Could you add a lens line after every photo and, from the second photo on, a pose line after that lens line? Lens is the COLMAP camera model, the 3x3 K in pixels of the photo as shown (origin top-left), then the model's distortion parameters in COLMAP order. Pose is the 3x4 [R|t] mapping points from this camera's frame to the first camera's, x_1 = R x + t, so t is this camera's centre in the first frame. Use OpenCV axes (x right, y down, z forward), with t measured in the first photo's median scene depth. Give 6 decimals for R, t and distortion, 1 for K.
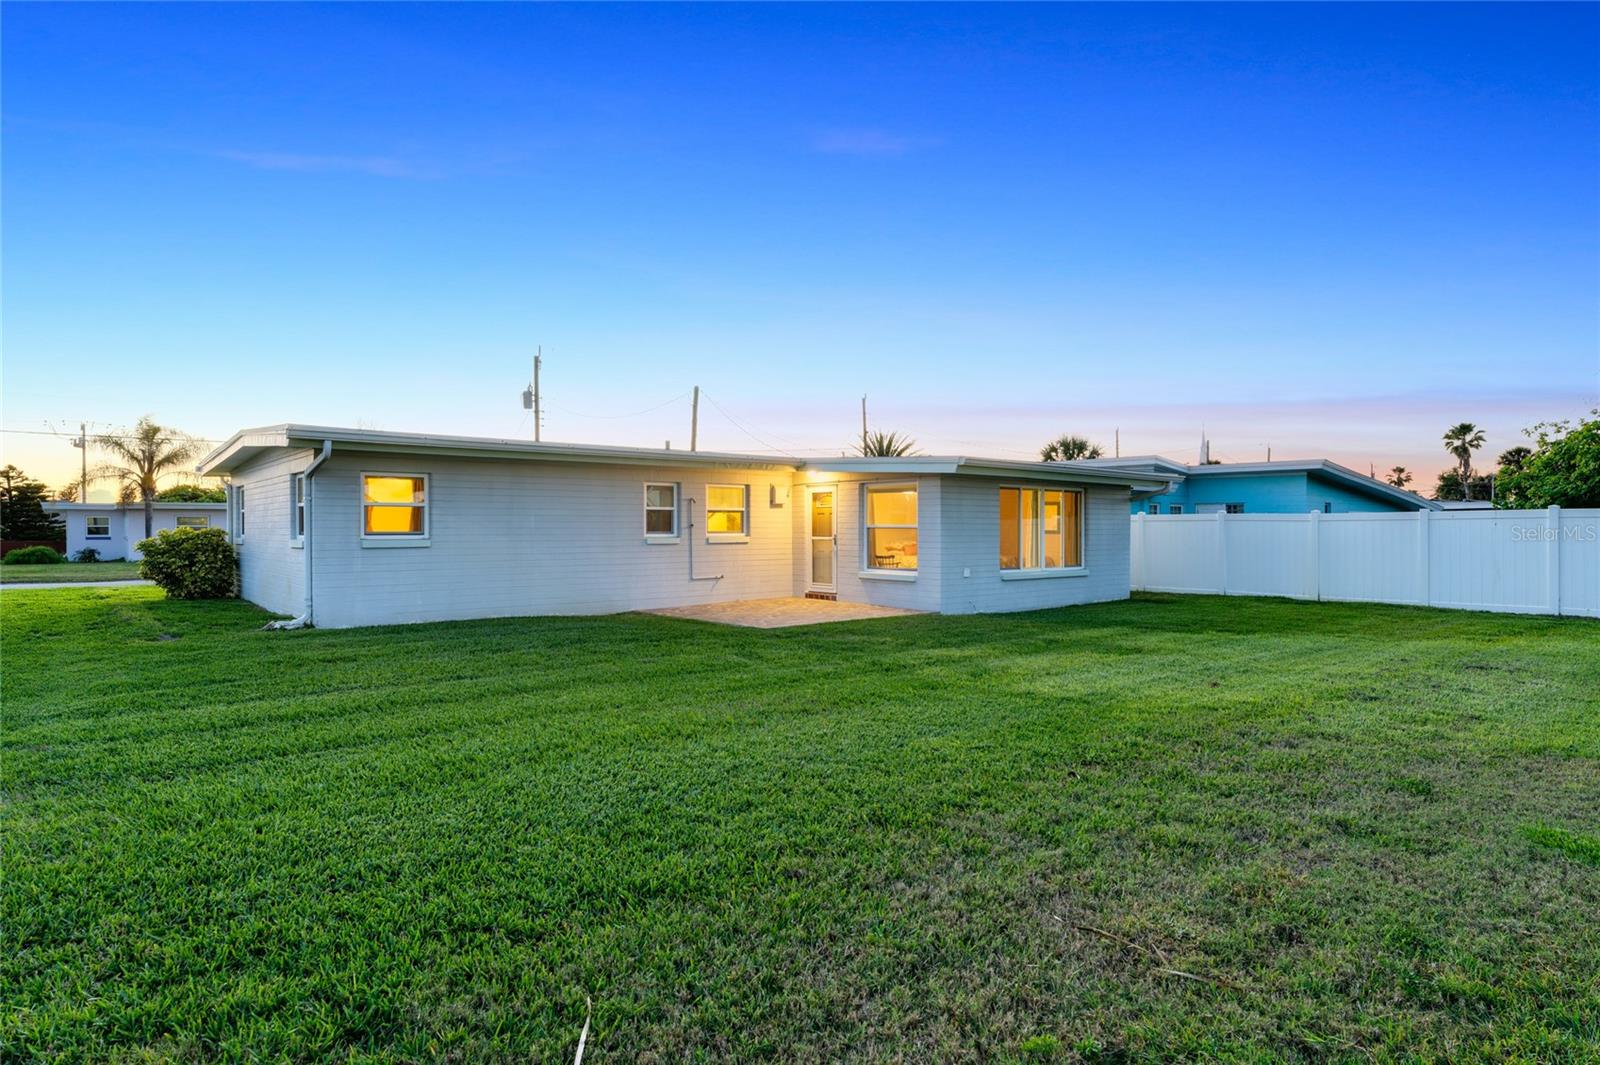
lens RADIAL K [[915.3, 0, 800.0], [0, 915.3, 532.5], [0, 0, 1]] dist [-0.002861, -0.000219]
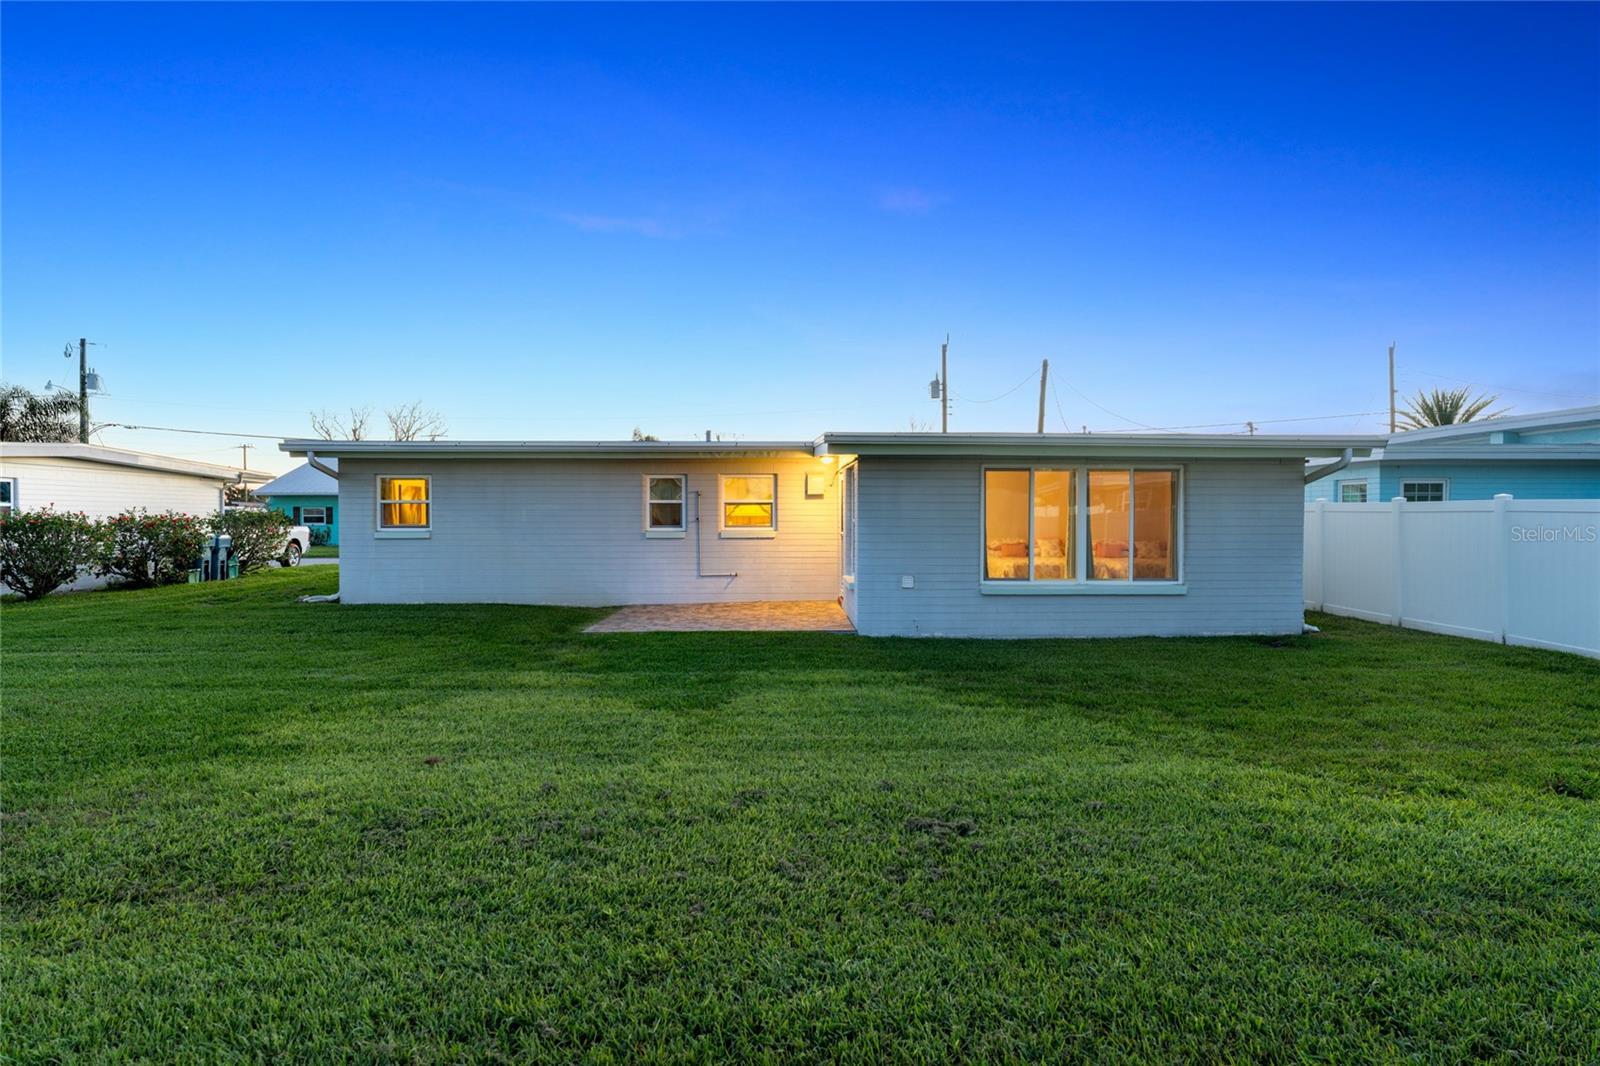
lens RADIAL K [[915.3, 0, 800.0], [0, 915.3, 533.0], [0, 0, 1]] dist [-0.002861, -0.000219]
pose [[0.786776, 0.013588, -0.617089, 0.555241], [-0.004142, 0.999851, 0.016736, -0.009862], [0.617225, -0.010611, 0.786715, 0.313409]]
